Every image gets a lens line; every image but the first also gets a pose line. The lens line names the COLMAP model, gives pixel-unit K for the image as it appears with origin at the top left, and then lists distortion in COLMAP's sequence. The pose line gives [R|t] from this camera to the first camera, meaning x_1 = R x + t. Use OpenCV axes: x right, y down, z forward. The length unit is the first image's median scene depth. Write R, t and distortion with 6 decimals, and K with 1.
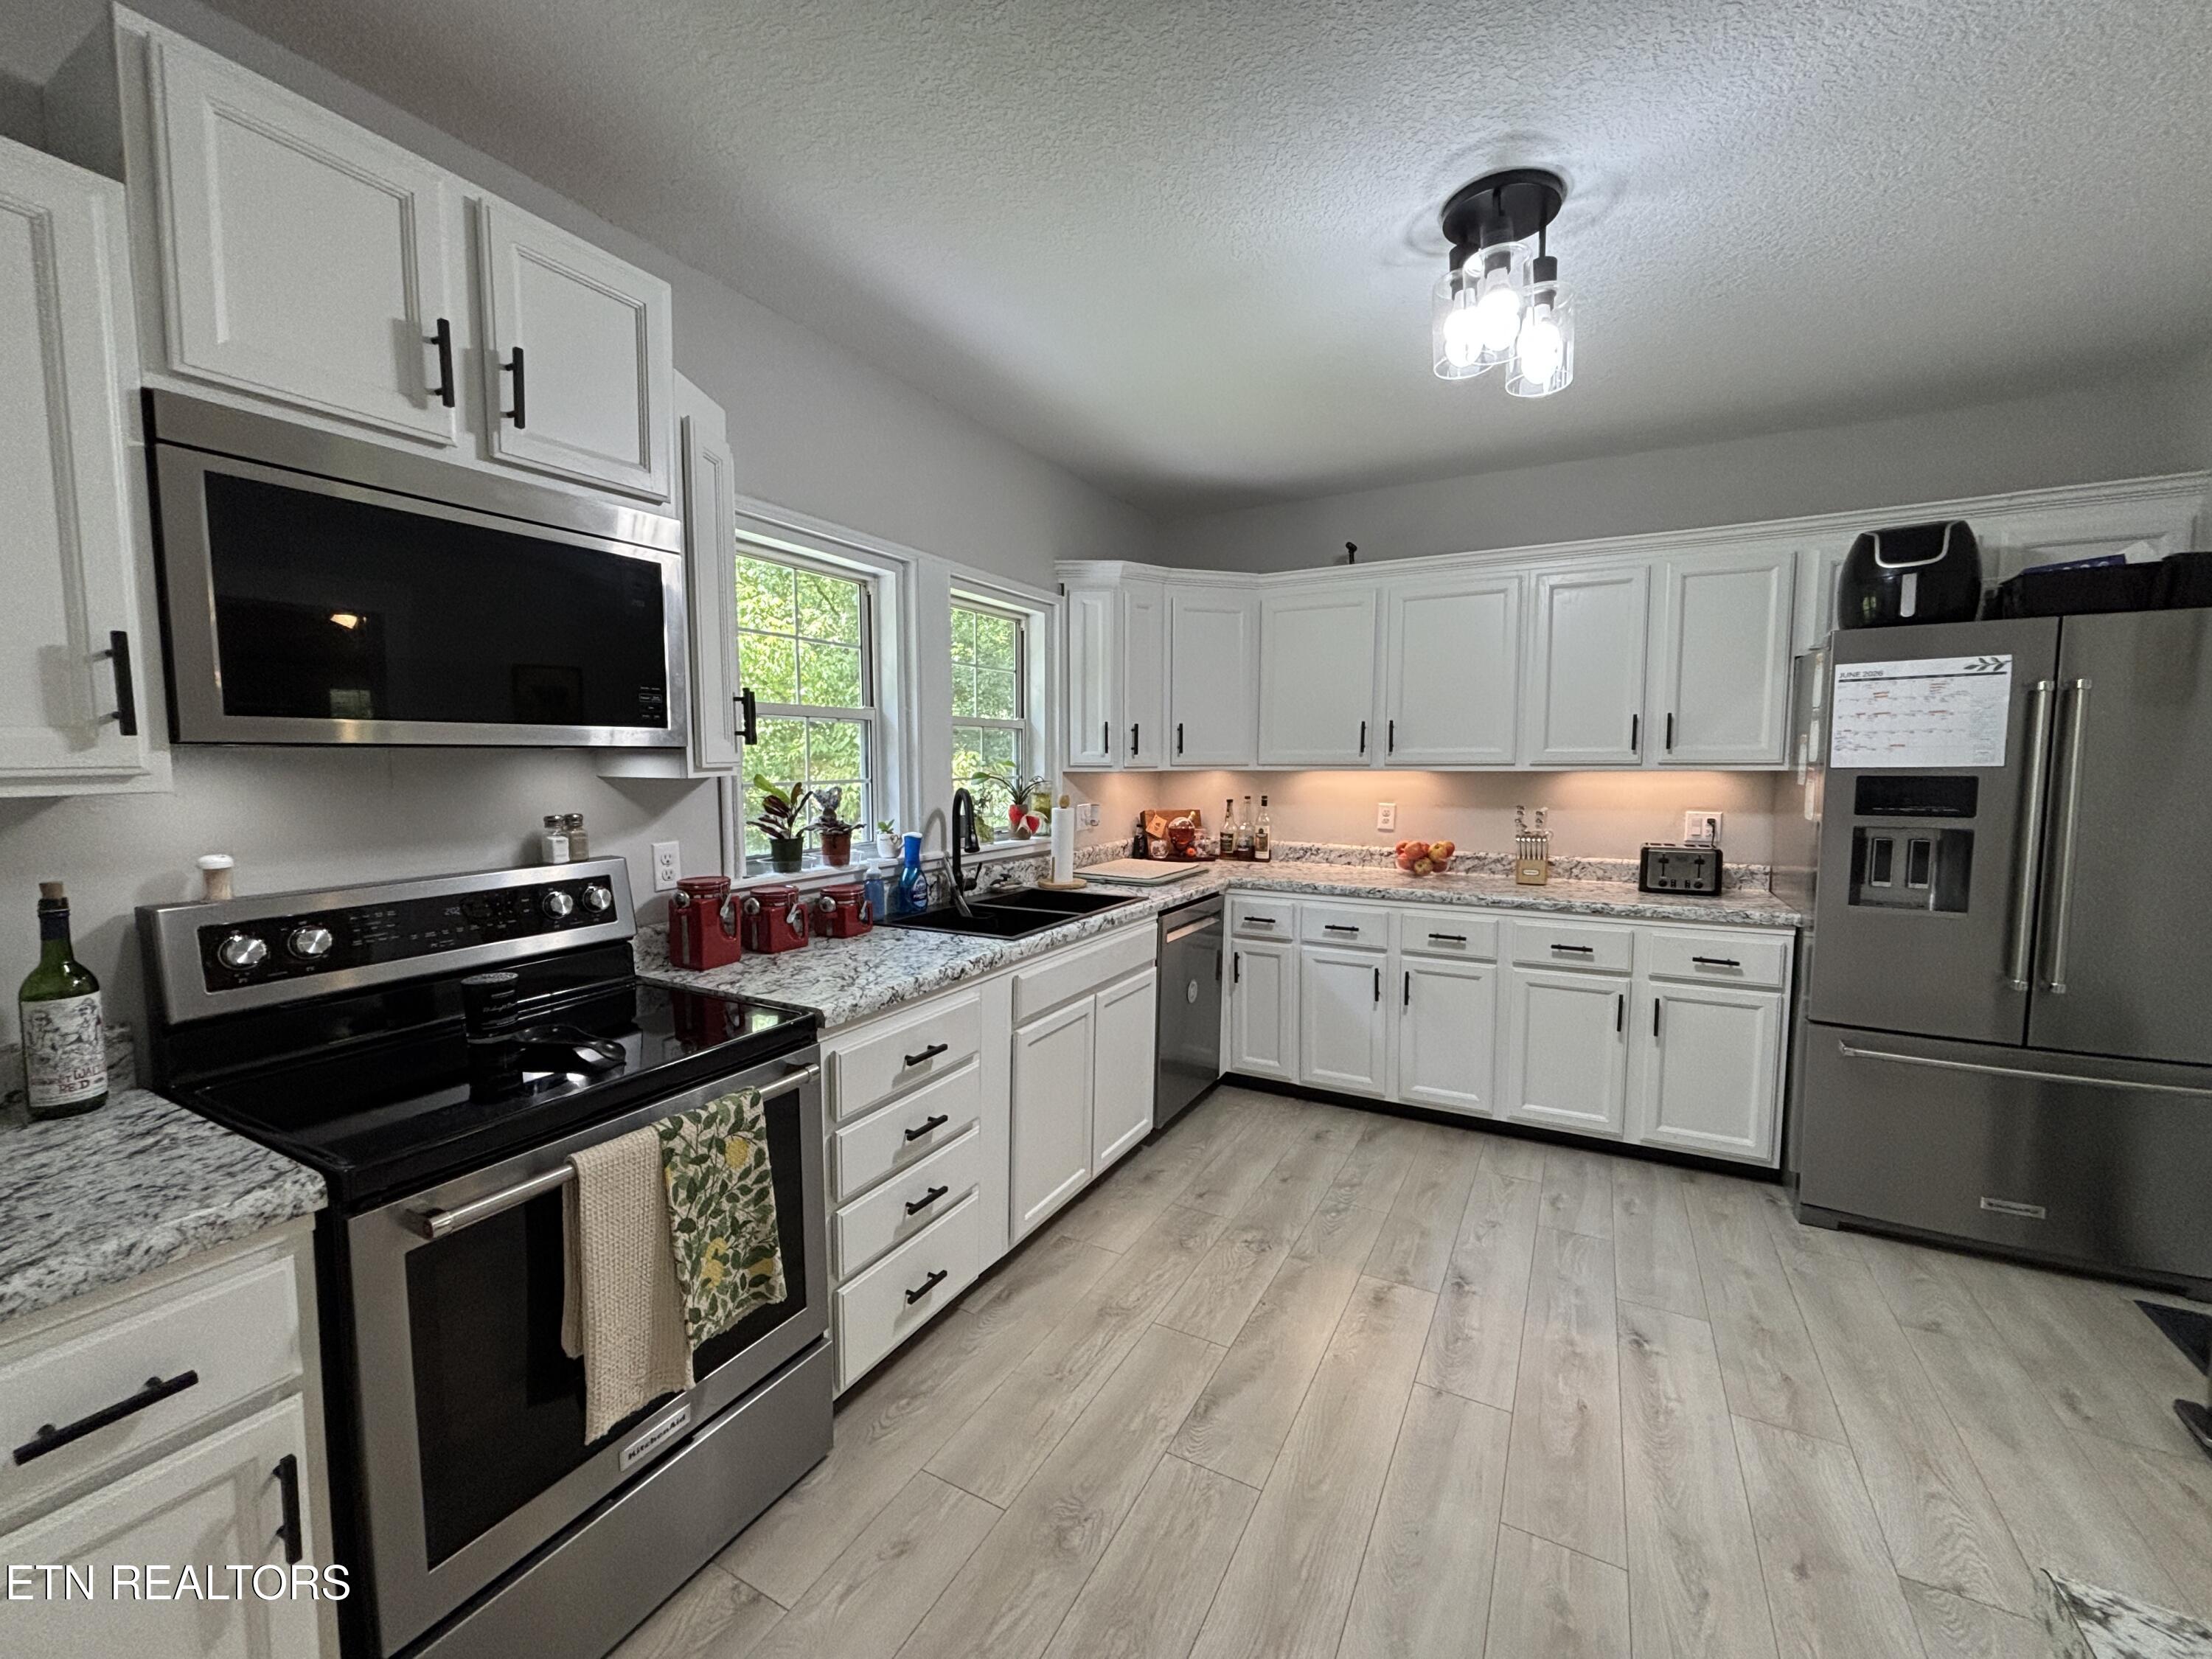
lens RADIAL K [[885.5, 0, 1103.2], [0, 885.5, 831.0], [0, 0, 1]] dist [-0.000893, -0.003721]
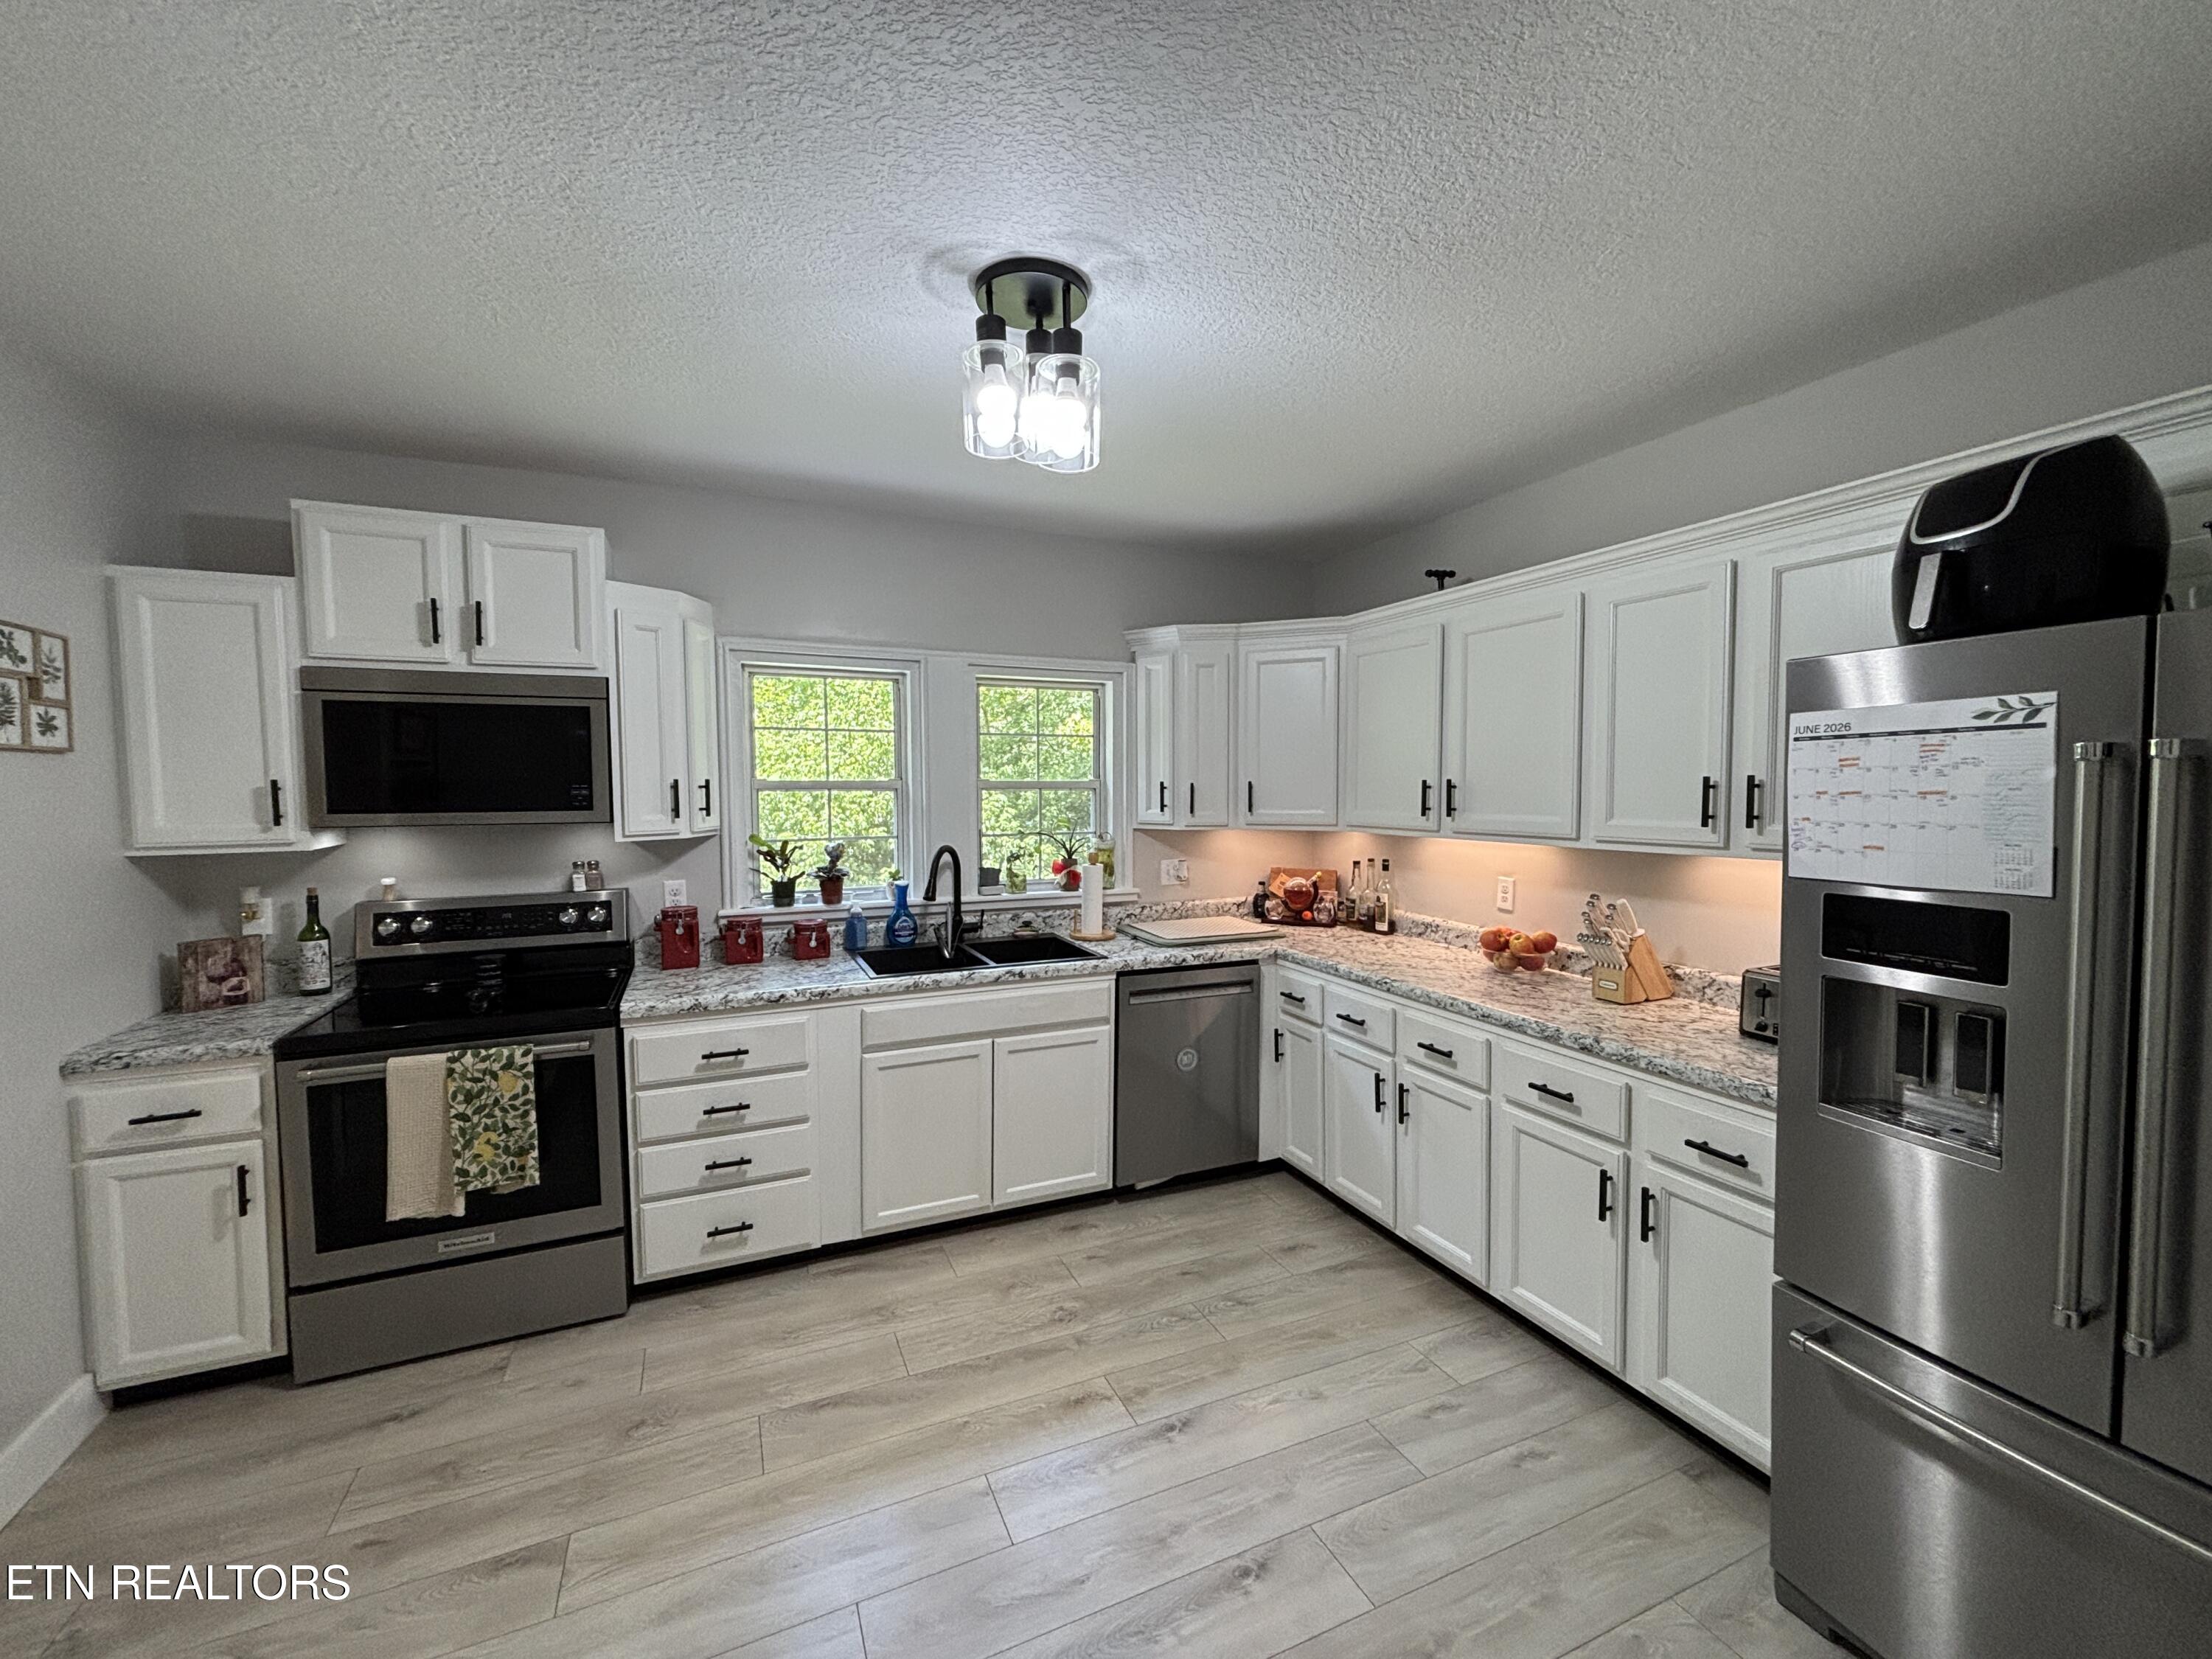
lens RADIAL K [[890.8, 0, 1106.0], [0, 890.8, 829.5], [0, 0, 1]] dist [-0.001730, -0.000185]
pose [[0.797425, 0.030627, -0.602641, 0.850919], [-0.048479, 0.998734, -0.013392, -0.076052], [0.601468, 0.039895, 0.797900, 0.208685]]
